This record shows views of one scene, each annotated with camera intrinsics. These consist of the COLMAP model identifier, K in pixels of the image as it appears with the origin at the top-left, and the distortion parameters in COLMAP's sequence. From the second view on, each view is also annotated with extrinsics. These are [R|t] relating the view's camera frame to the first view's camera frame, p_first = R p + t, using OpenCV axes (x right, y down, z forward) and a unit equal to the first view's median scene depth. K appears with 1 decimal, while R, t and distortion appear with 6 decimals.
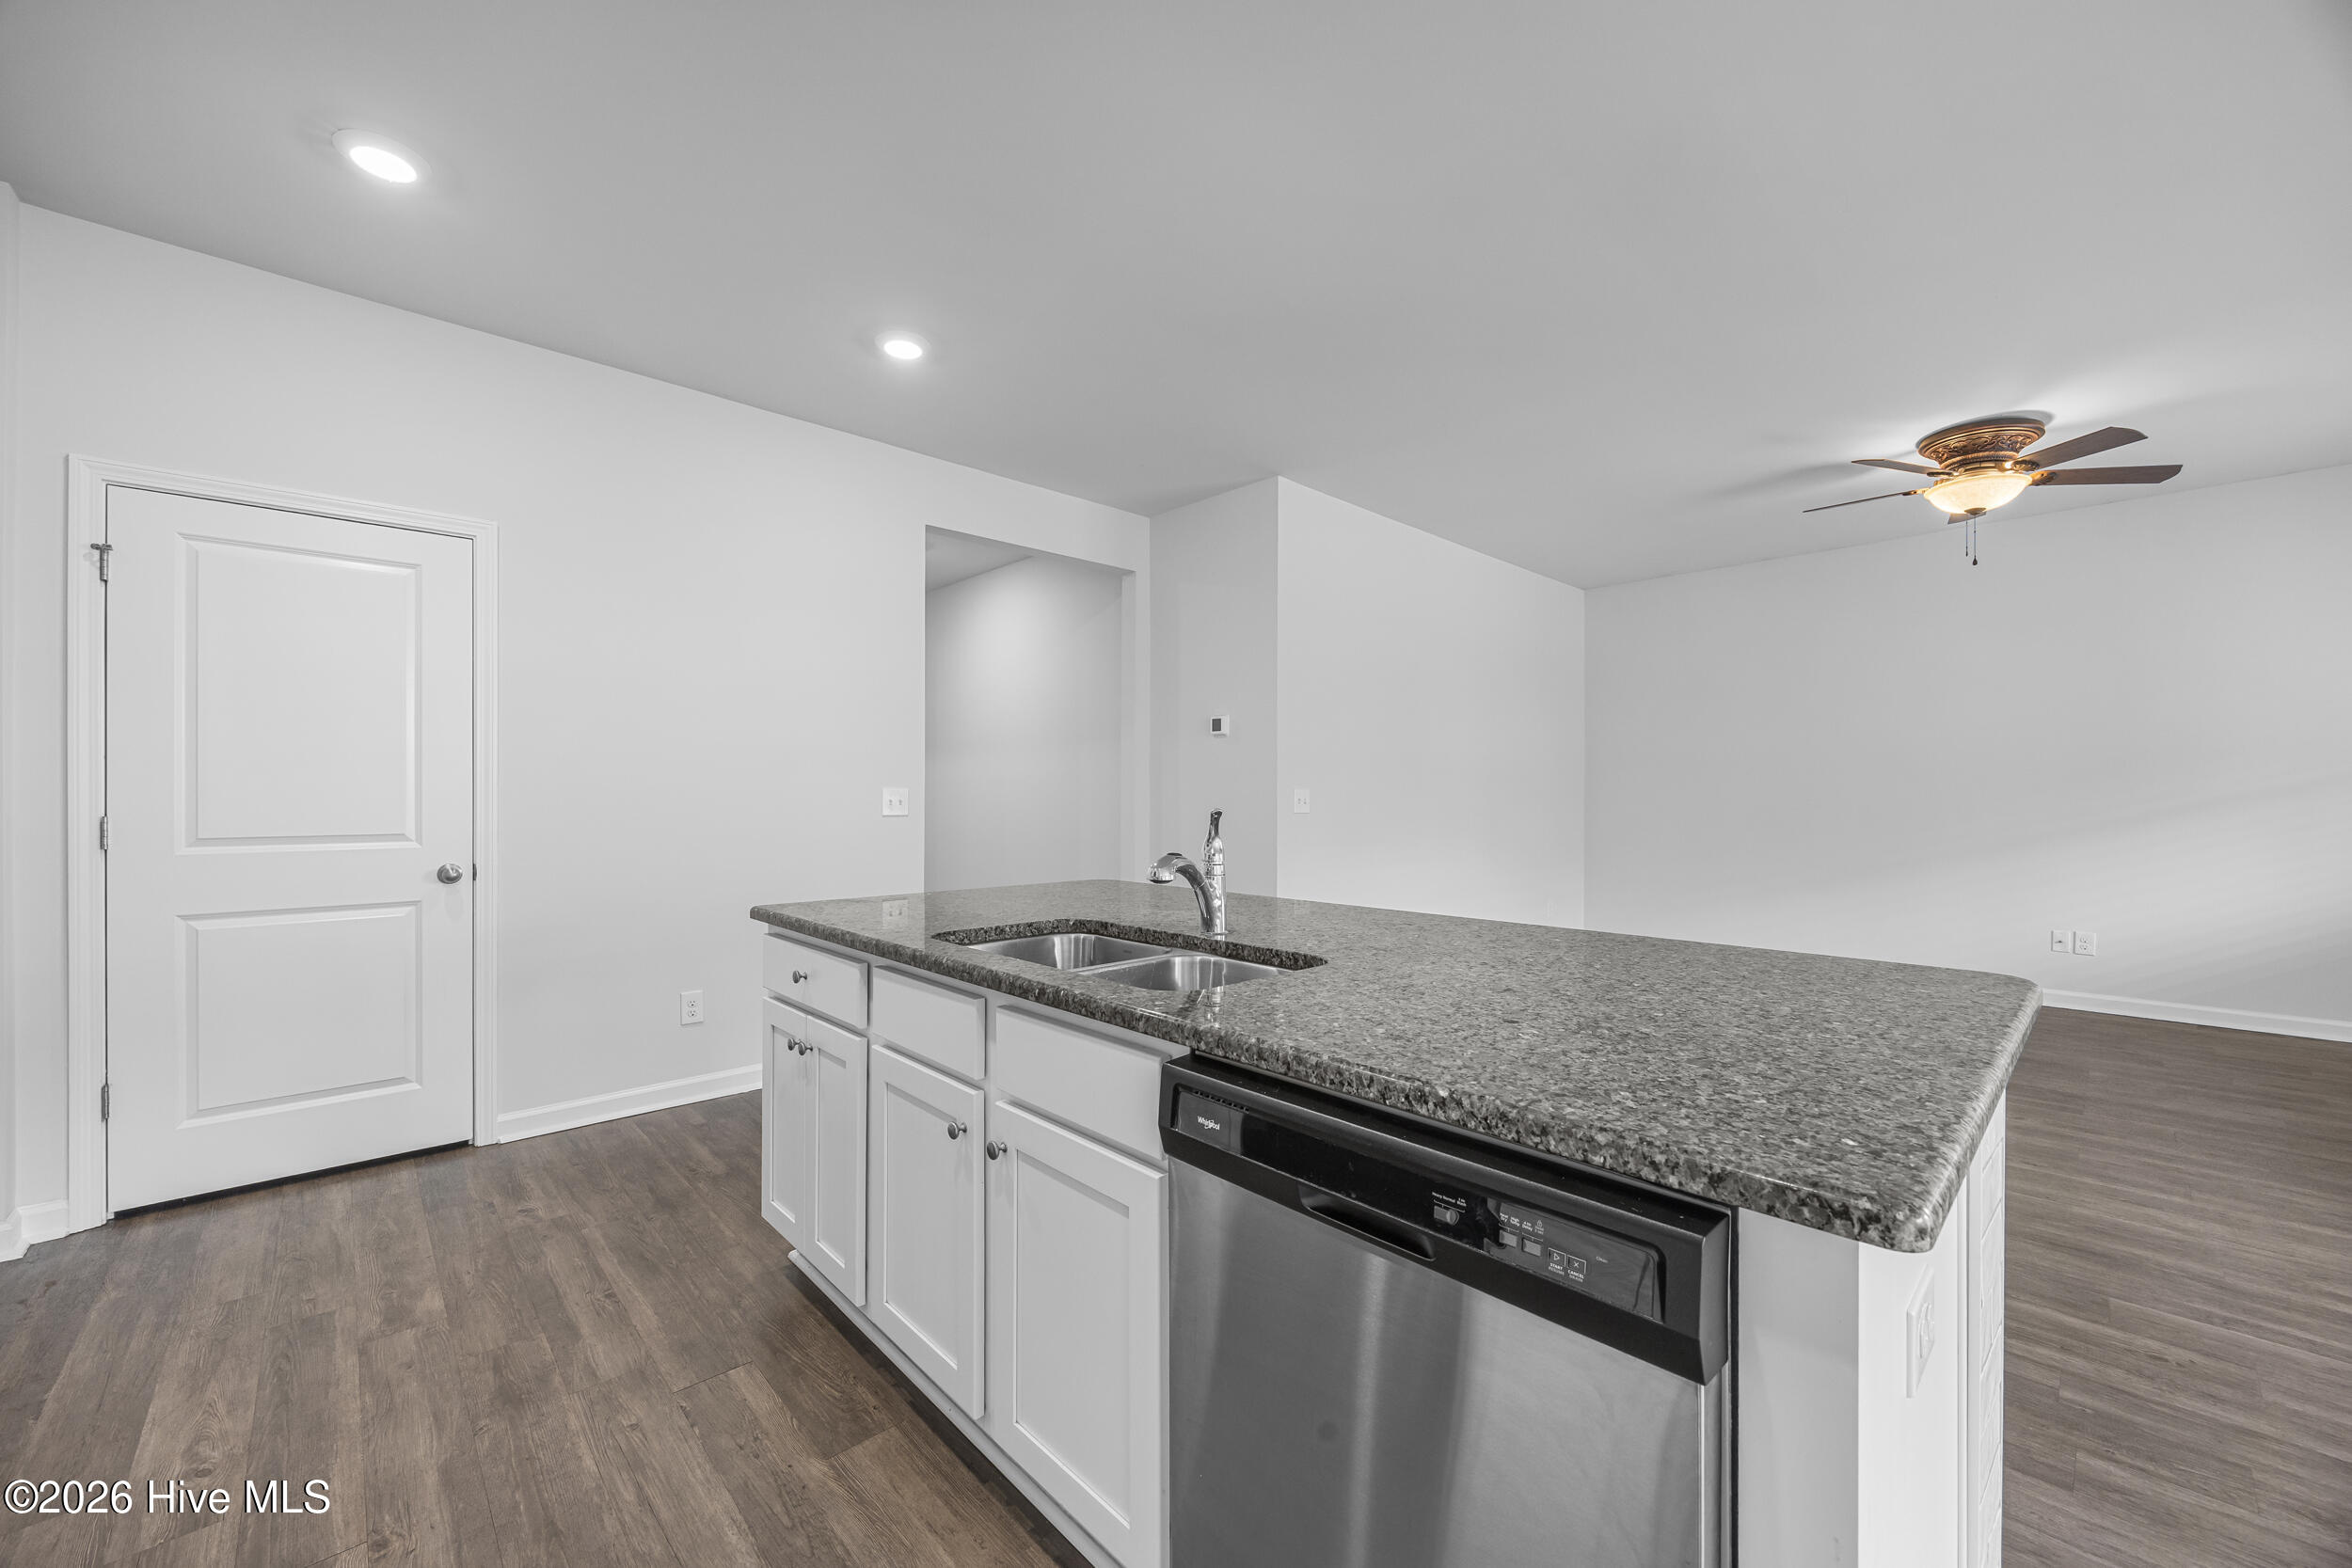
lens RADIAL K [[901.7, 0, 1166.3], [0, 901.7, 785.7], [0, 0, 1]] dist [-0.002427, 0.000108]
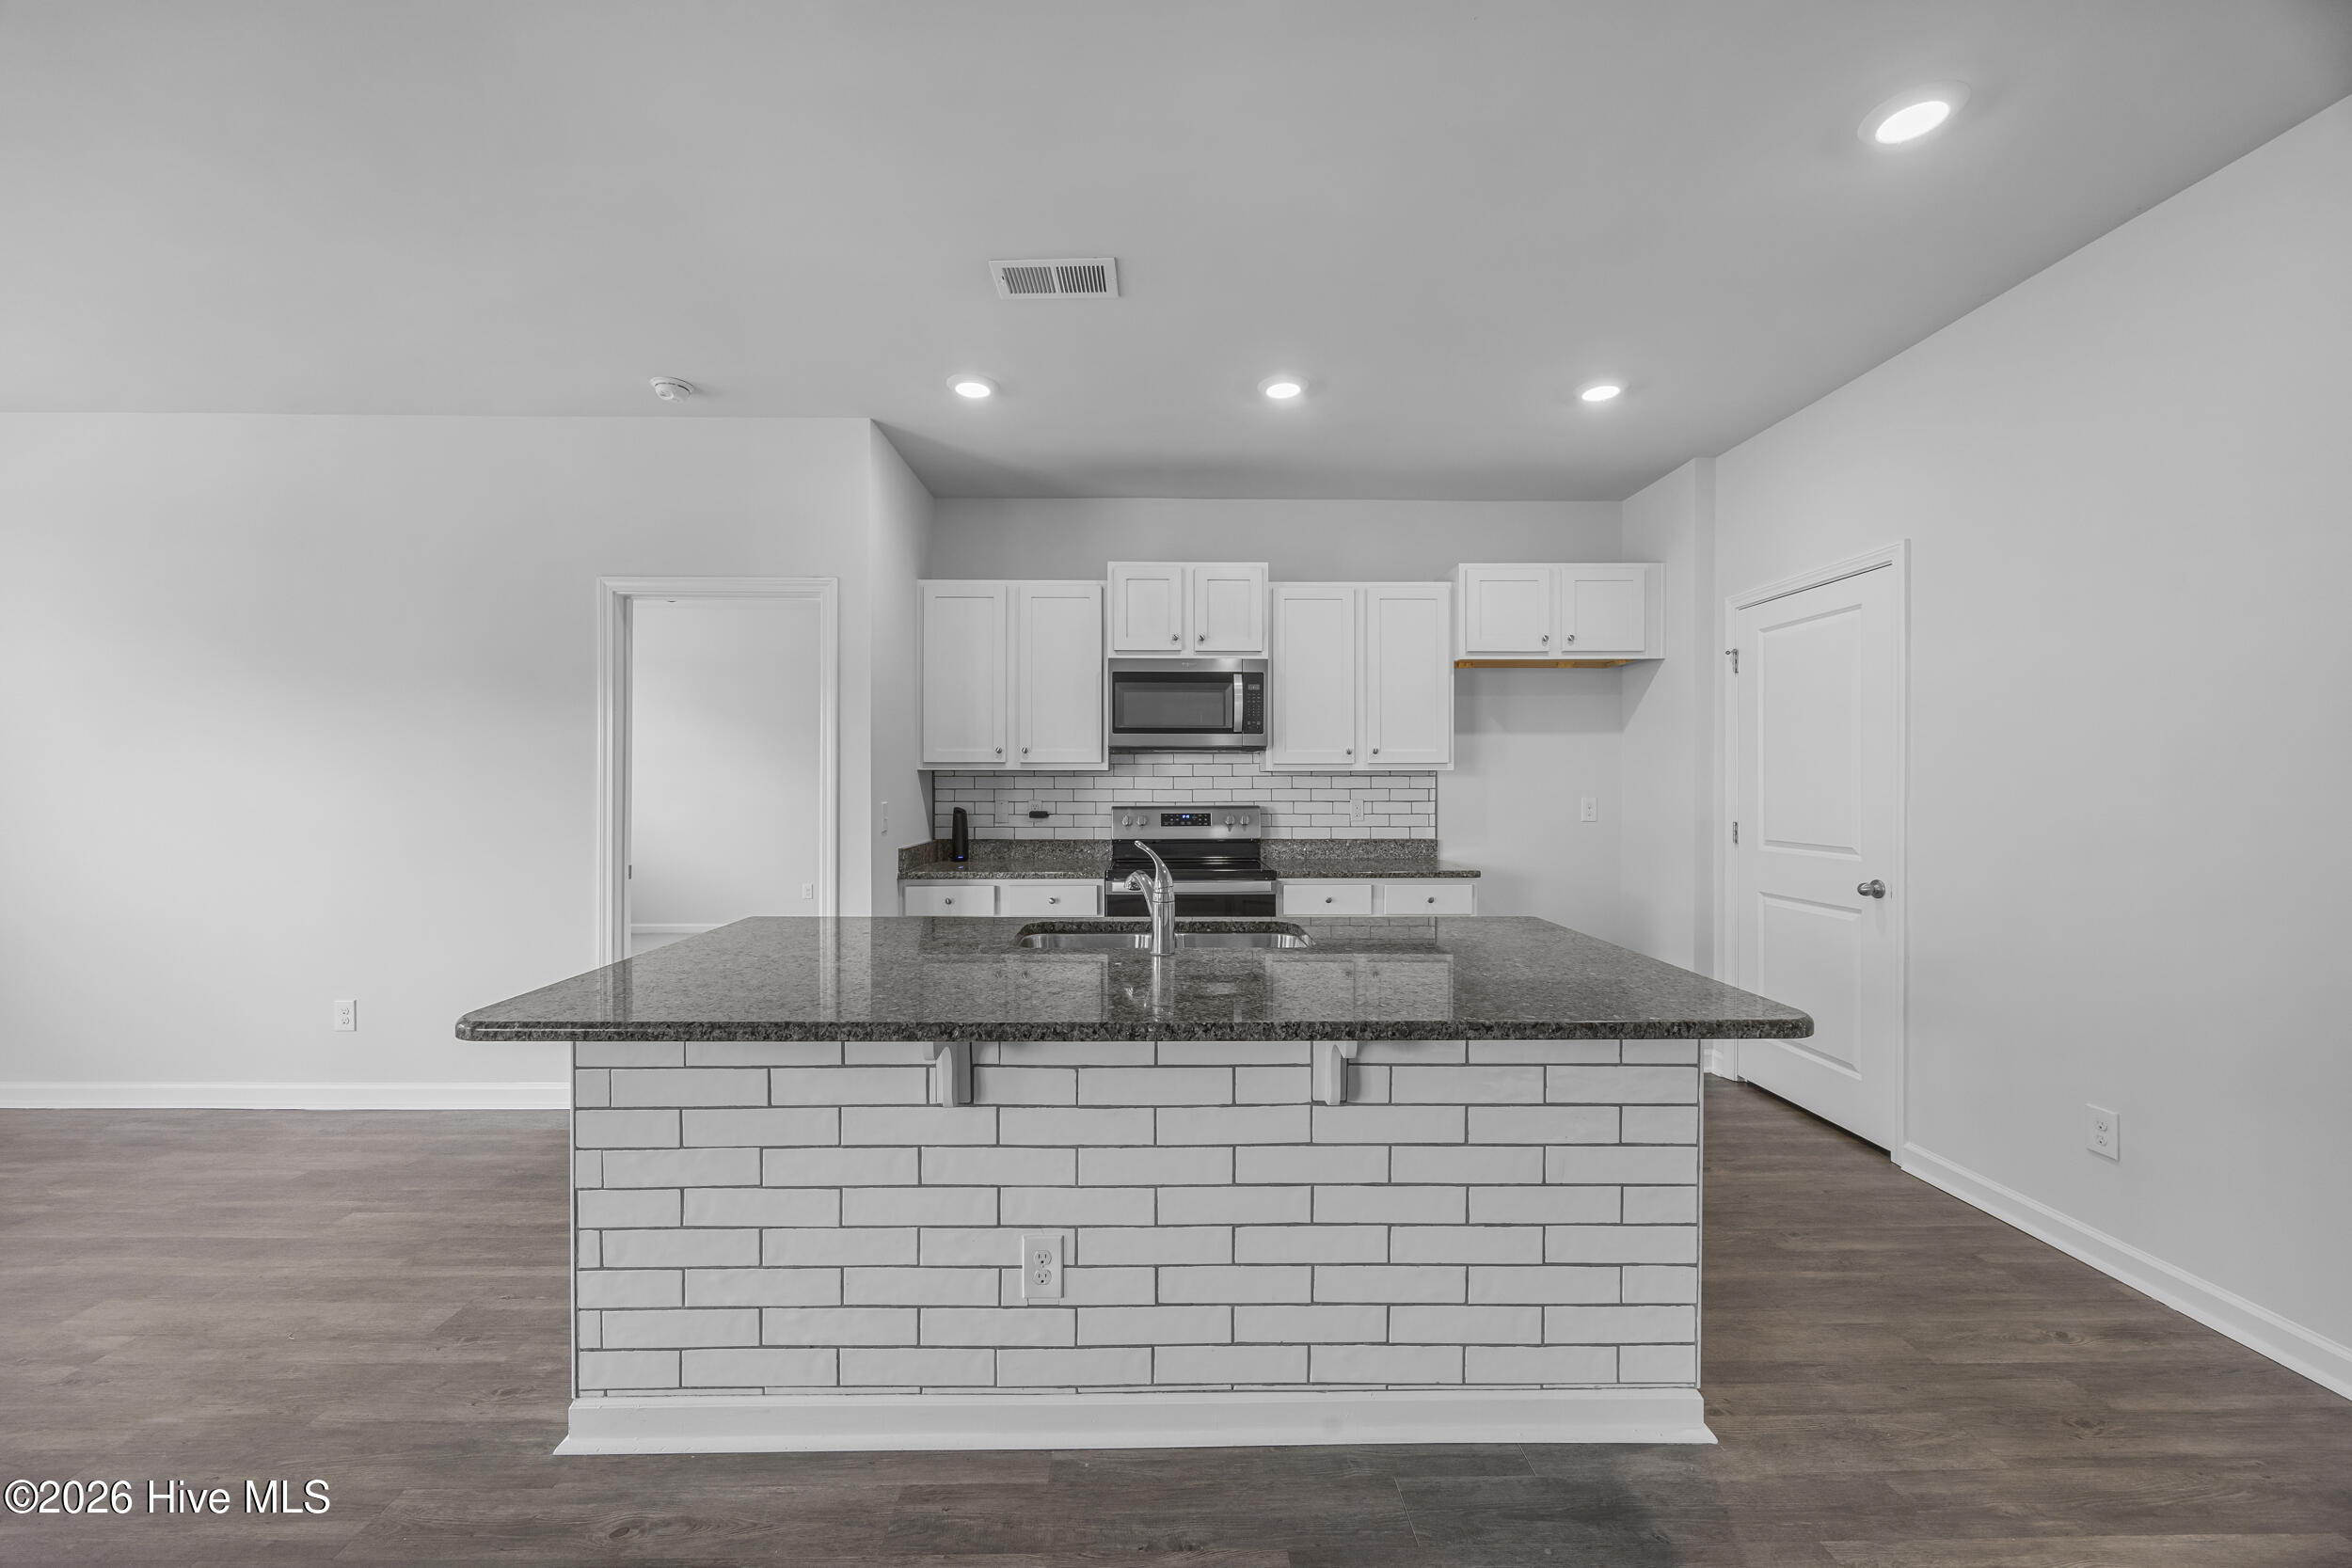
lens RADIAL K [[901.9, 0, 1159.1], [0, 901.9, 785.5], [0, 0, 1]] dist [-0.003349, -0.000166]
pose [[-0.666796, 0.007559, -0.745202, 0.579423], [0.009964, 0.999950, 0.001226, -0.036161], [0.745174, -0.006608, -0.666838, 1.132533]]
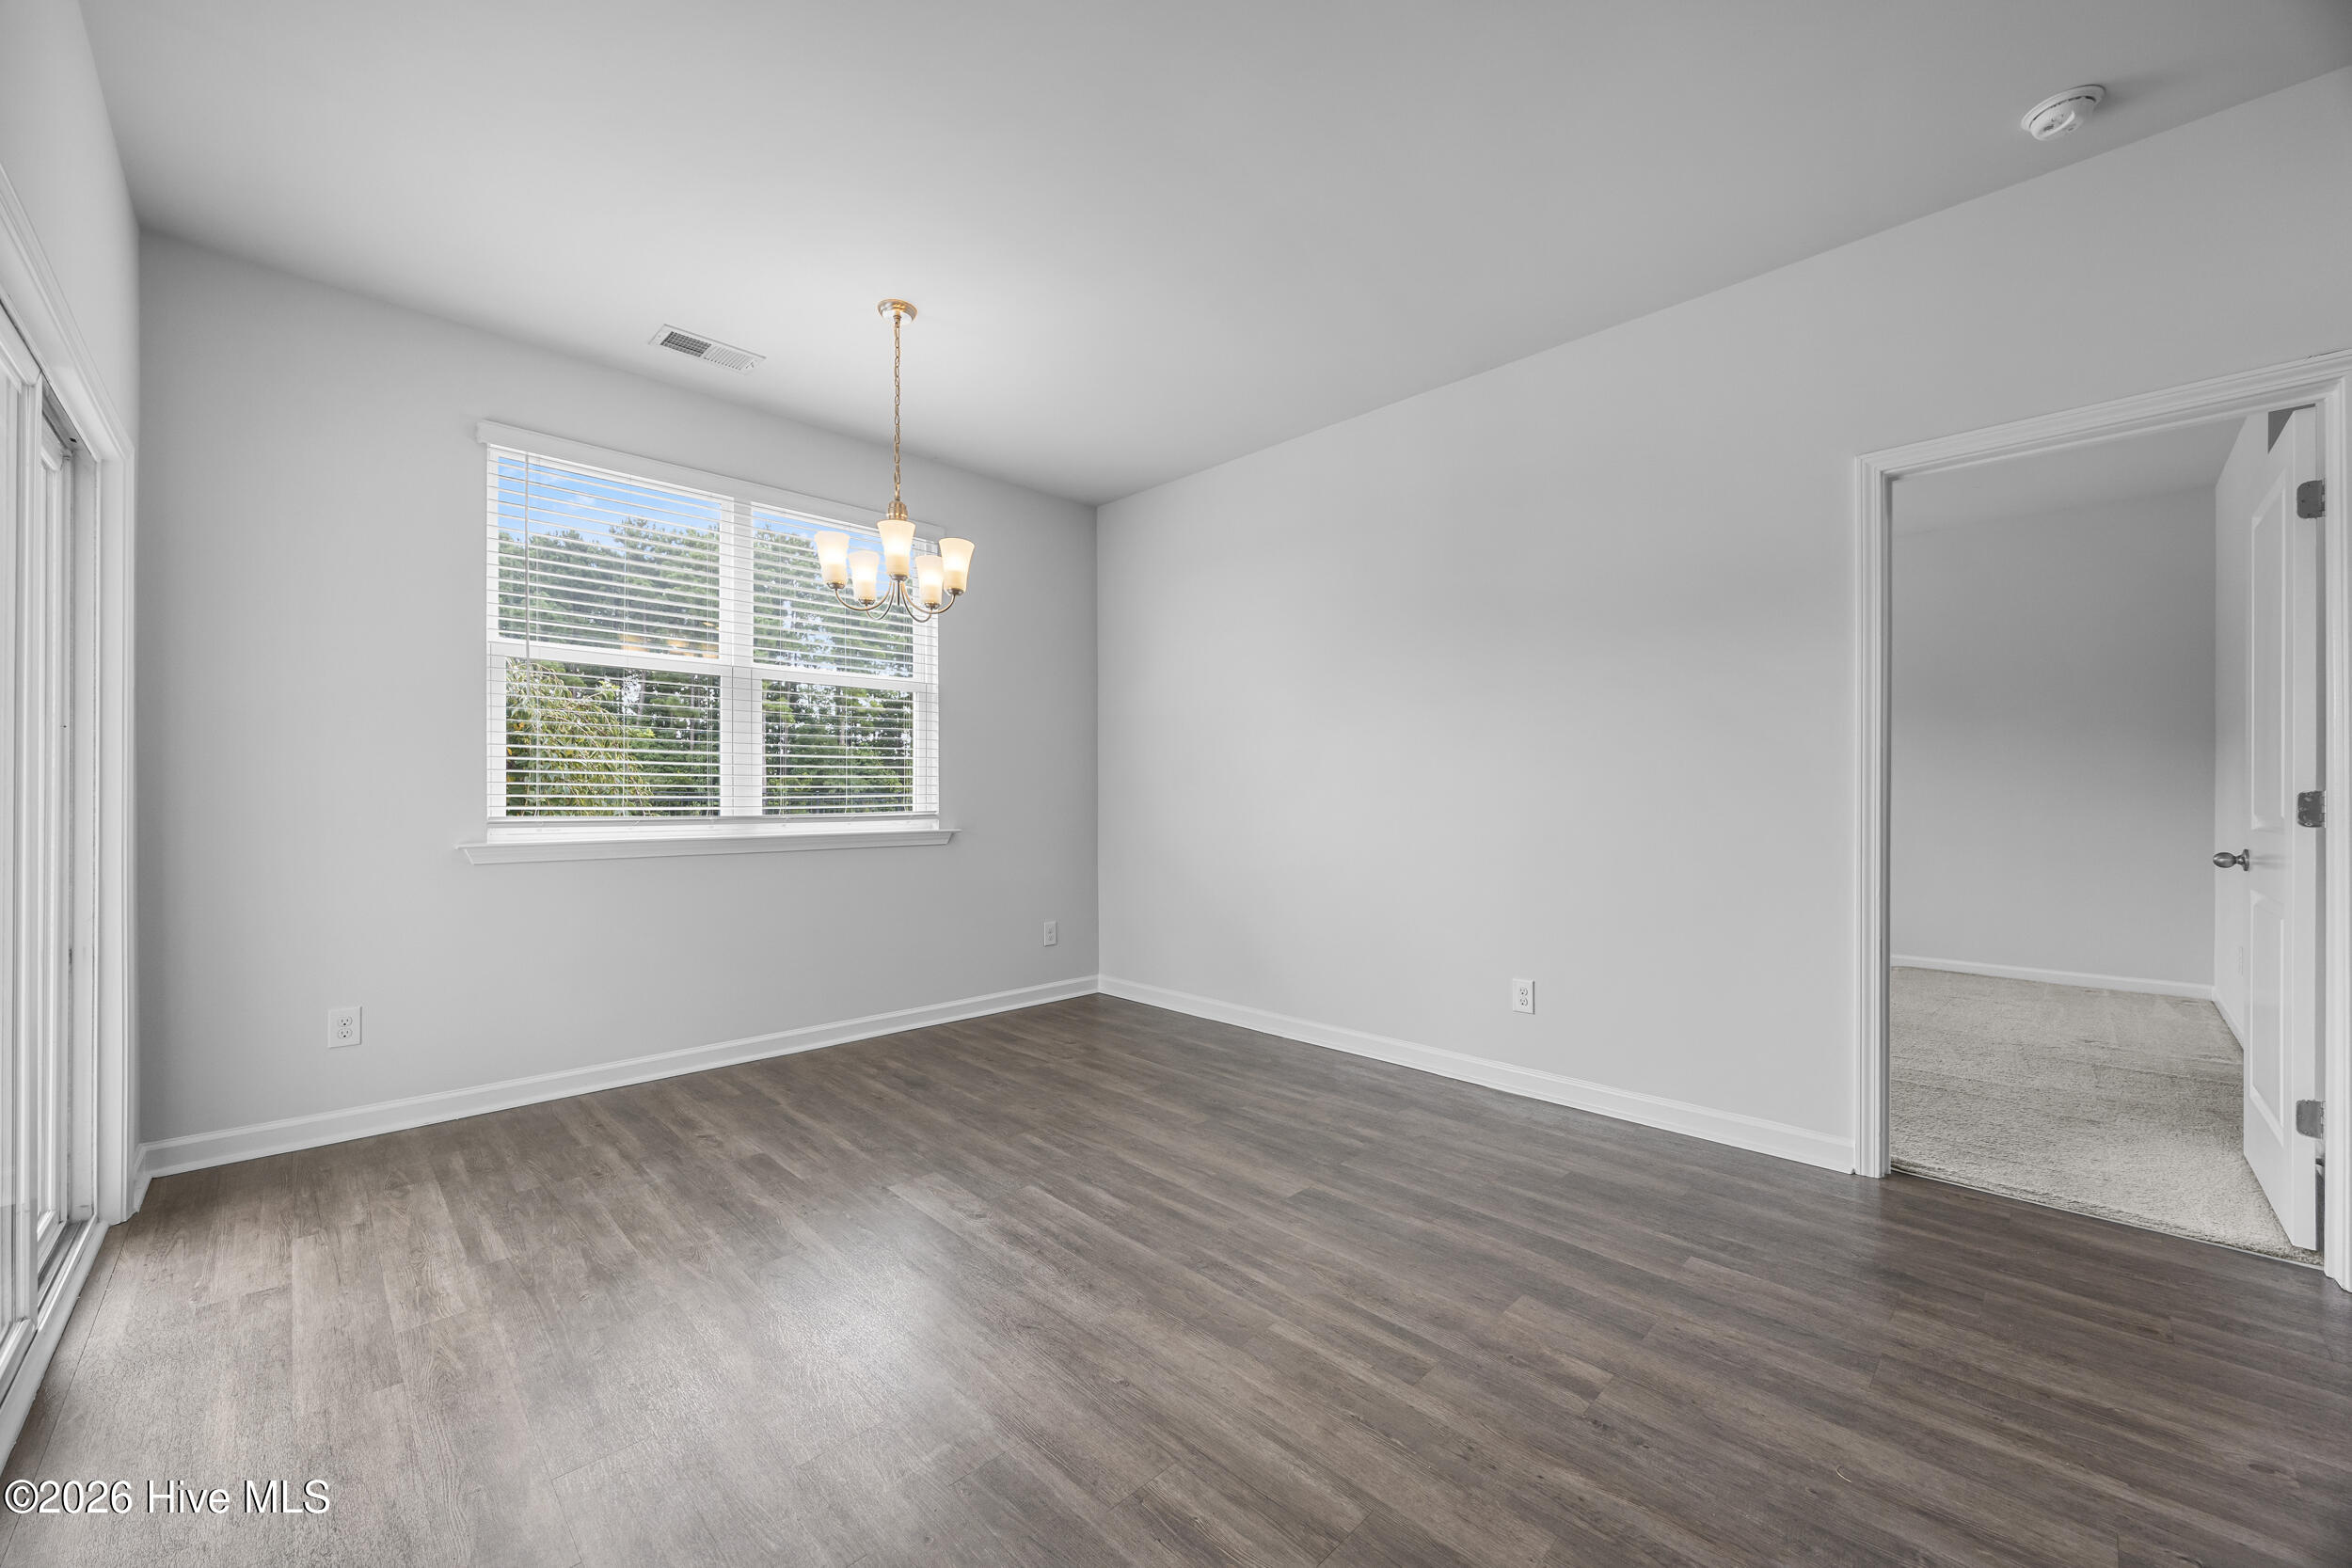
lens RADIAL K [[893.6, 0, 1164.2], [0, 893.6, 799.8], [0, 0, 1]] dist [-0.002389, -0.000192]
pose [[-0.999533, 0.005163, -0.030109, 0.909705], [0.005462, 0.999936, -0.009869, 0.025901], [0.030056, -0.010029, -0.999498, 0.609677]]
